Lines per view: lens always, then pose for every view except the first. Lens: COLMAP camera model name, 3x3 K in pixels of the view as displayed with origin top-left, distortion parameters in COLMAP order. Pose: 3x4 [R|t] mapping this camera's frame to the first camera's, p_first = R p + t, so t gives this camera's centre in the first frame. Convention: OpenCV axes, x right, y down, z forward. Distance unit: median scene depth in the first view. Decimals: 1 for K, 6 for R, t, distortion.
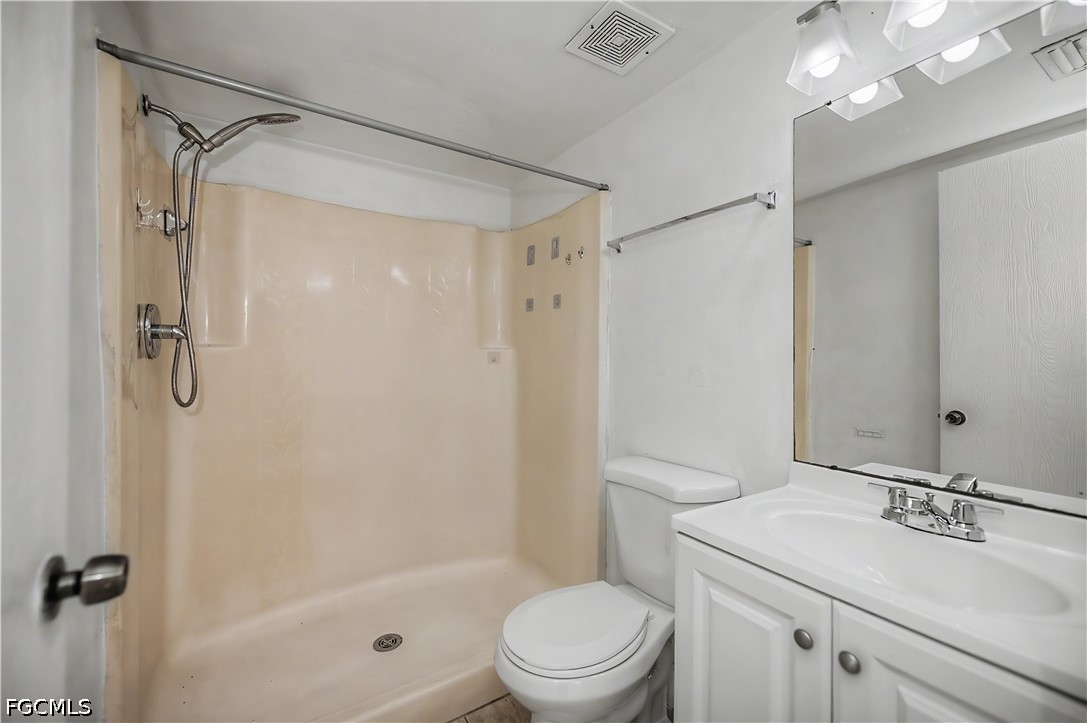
lens RADIAL K [[434.8, 0, 543.1], [0, 434.8, 362.9], [0, 0, 1]] dist [0.000004, -0.002330]
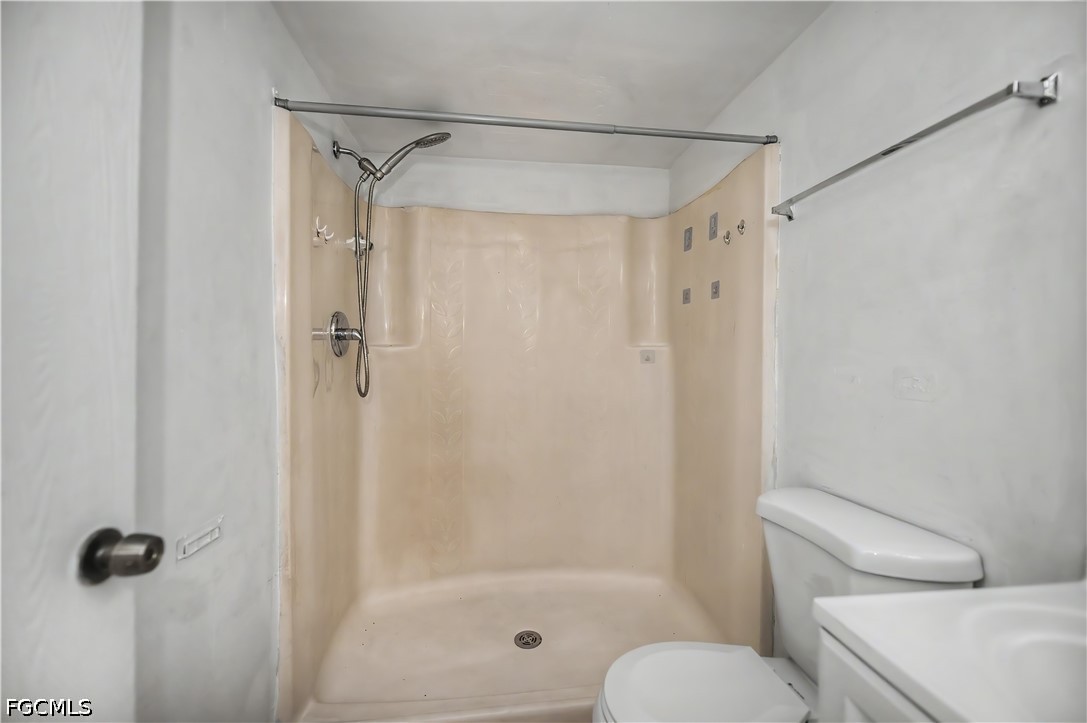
lens RADIAL K [[434.8, 0, 533.5], [0, 434.8, 359.9], [0, 0, 1]] dist [0.000004, -0.002330]
pose [[0.900898, 0.007073, -0.433973, 0.104009], [-0.008334, 0.999965, -0.001004, -0.002731], [0.433951, 0.004522, 0.900925, 0.117650]]
